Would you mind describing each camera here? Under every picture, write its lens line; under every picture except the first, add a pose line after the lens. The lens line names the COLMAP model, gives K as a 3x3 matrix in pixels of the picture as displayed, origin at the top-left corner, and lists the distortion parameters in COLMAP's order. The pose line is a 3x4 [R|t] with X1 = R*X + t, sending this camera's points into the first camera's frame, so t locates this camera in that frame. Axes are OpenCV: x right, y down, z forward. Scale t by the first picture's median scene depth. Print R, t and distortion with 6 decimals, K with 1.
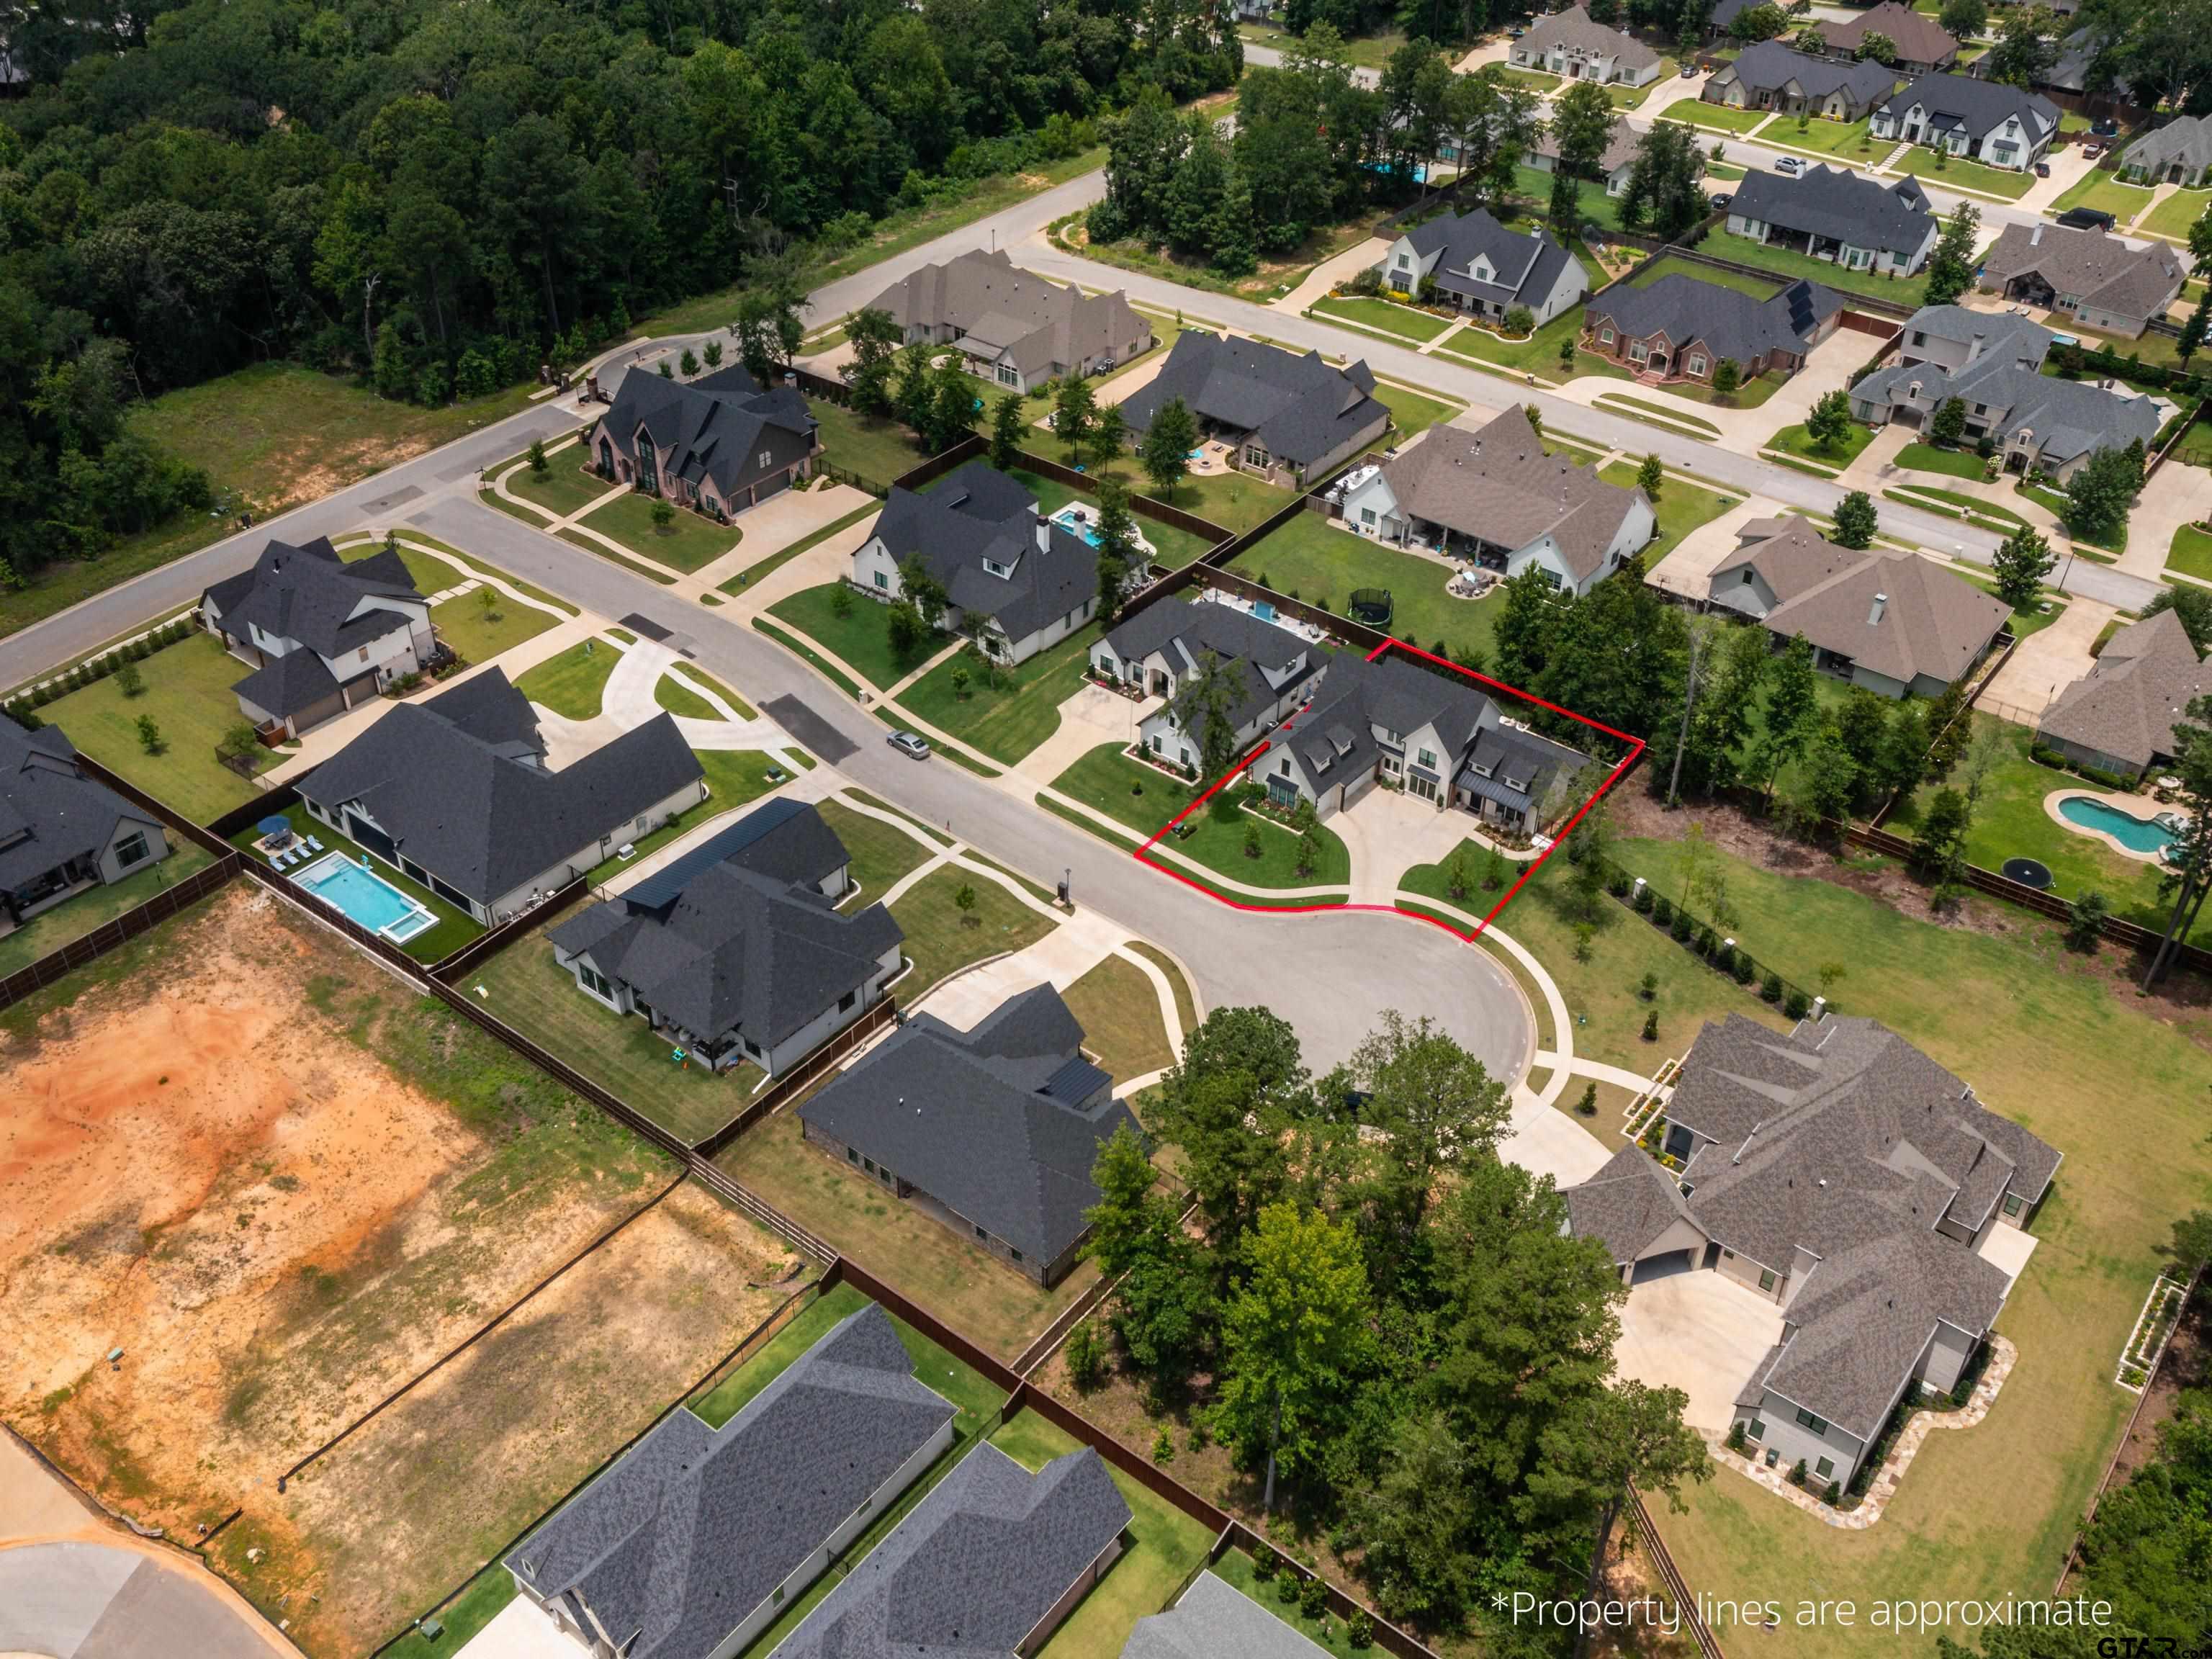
lens RADIAL K [[2012.4, 0, 1106.0], [0, 2012.4, 829.5], [0, 0, 1]] dist [-0.005235, 0.072379]
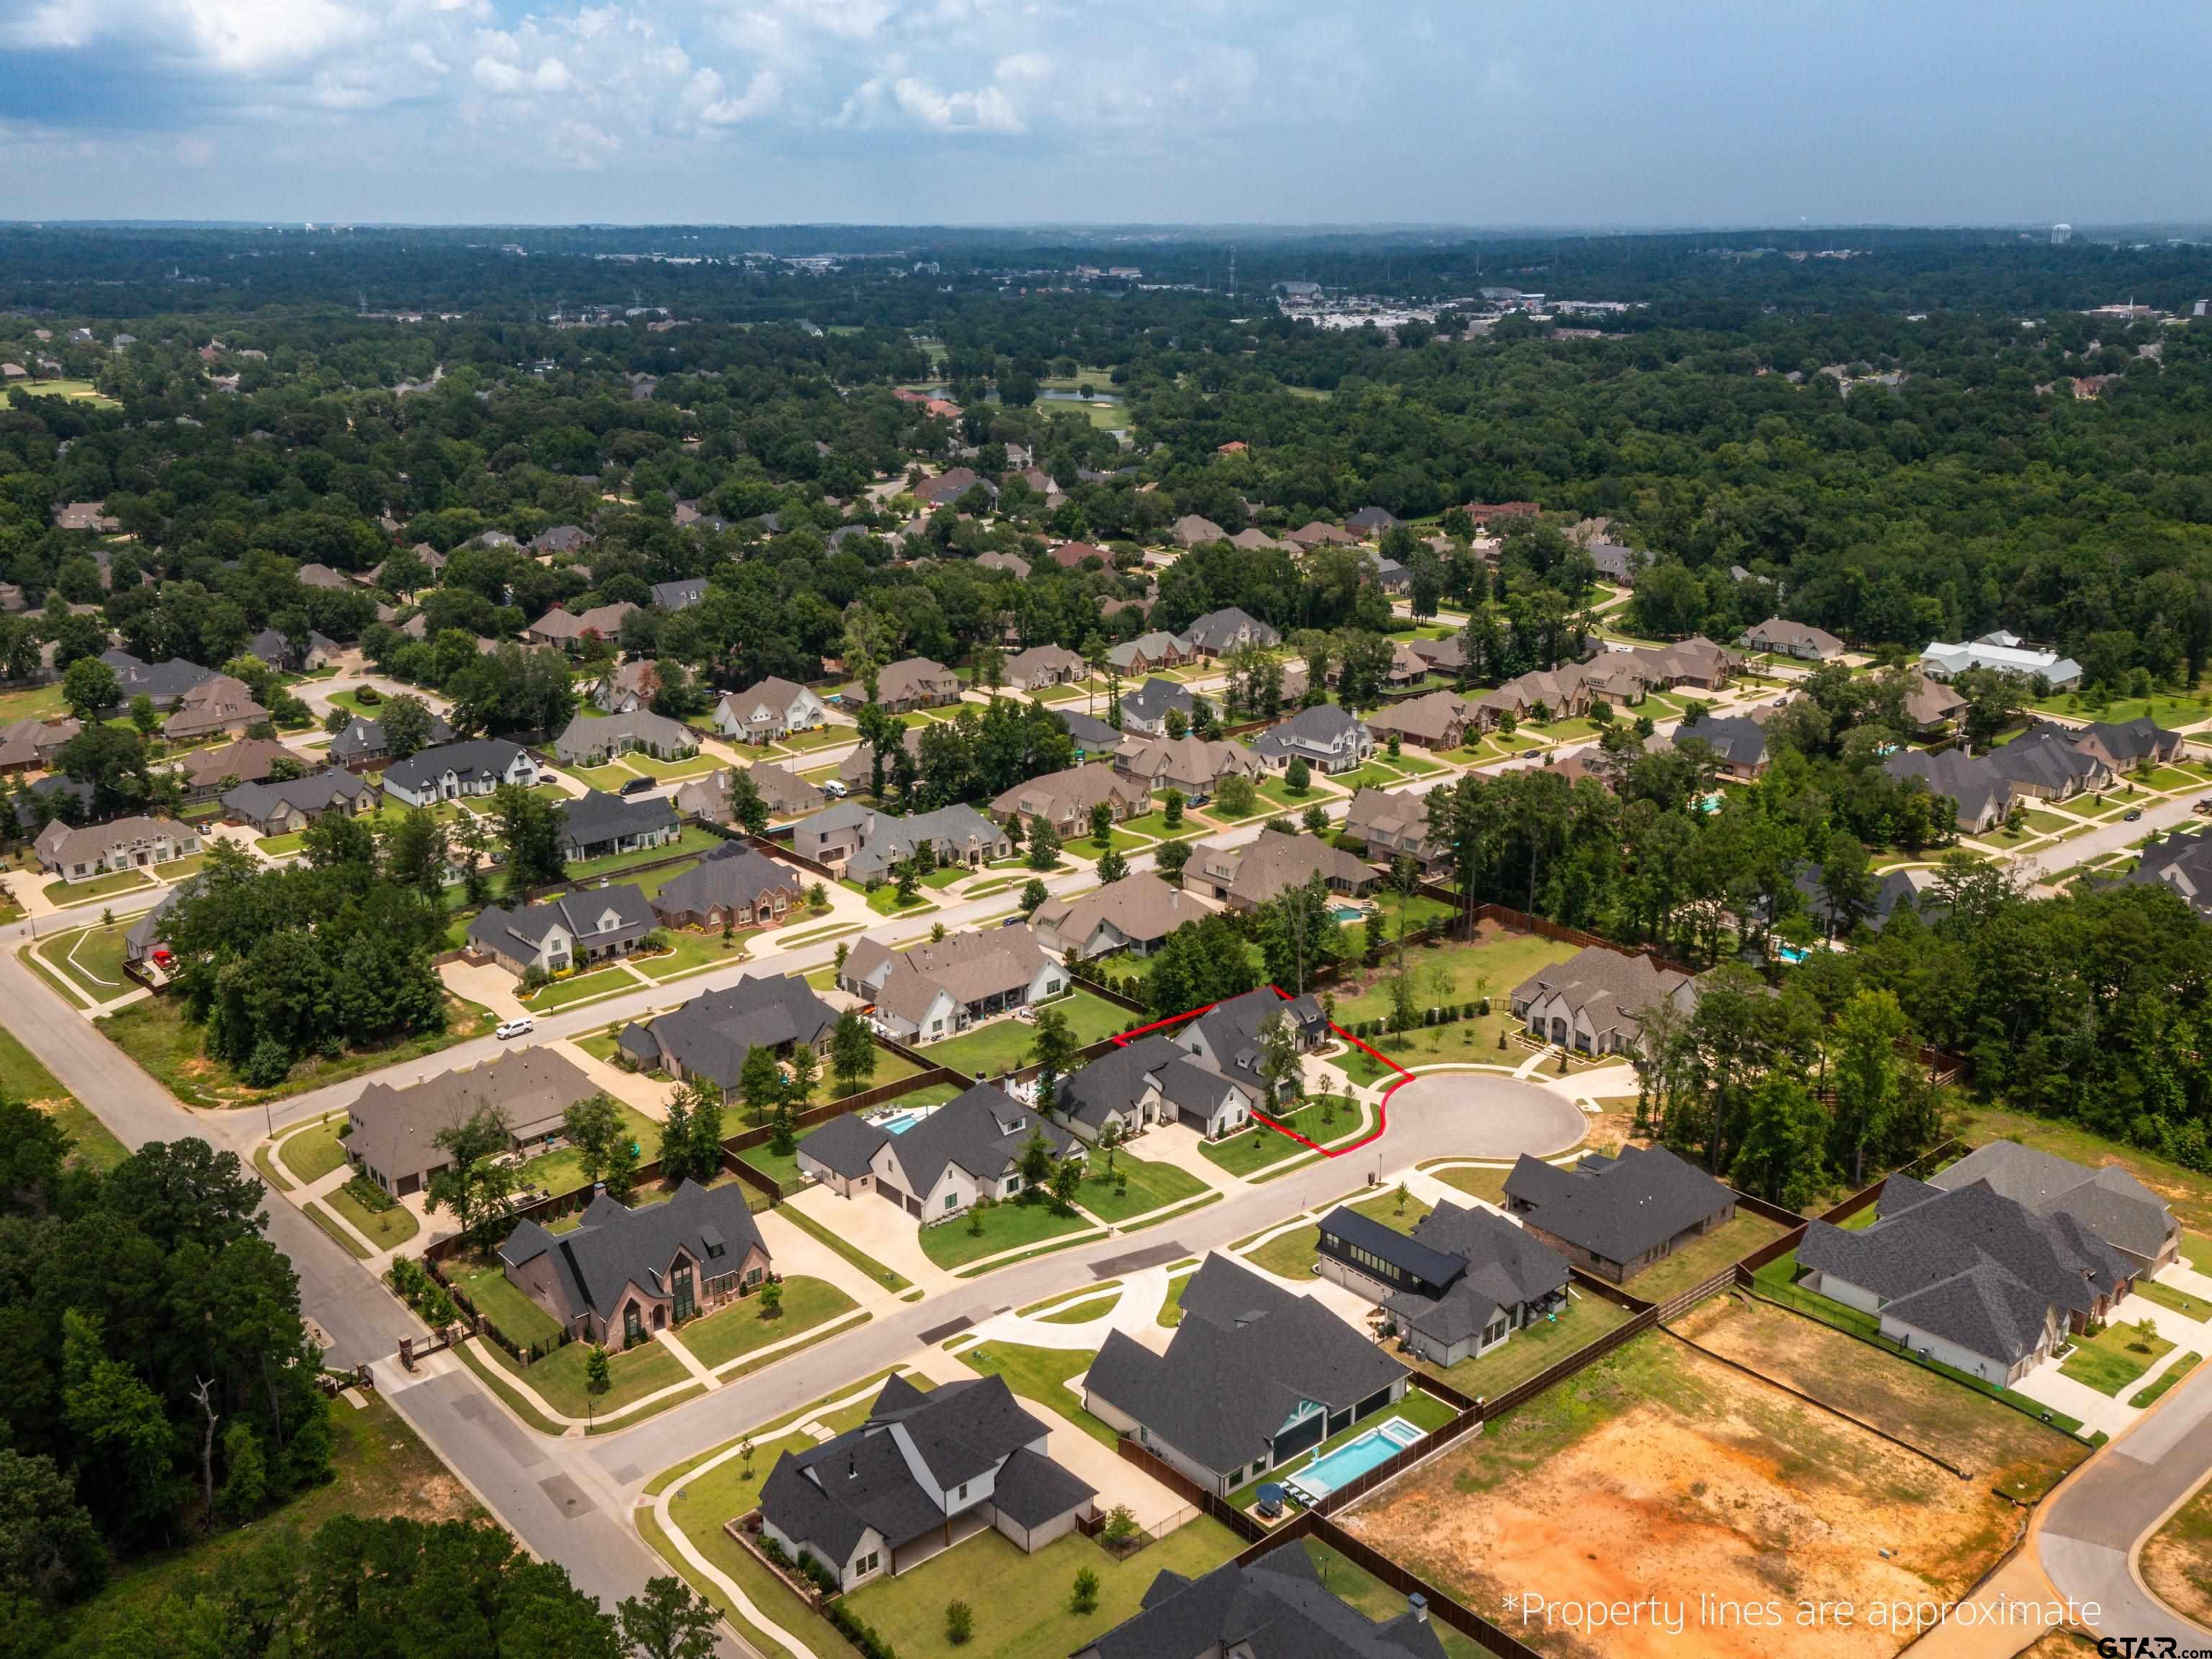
lens RADIAL K [[2012.4, 0, 1106.0], [0, 2012.4, 829.5], [0, 0, 1]] dist [-0.005235, 0.072379]
pose [[0.189105, -0.301266, 0.934601, -1.151815], [0.605762, 0.784881, 0.130436, -0.405330], [-0.772846, 0.541480, 0.330920, 0.482356]]
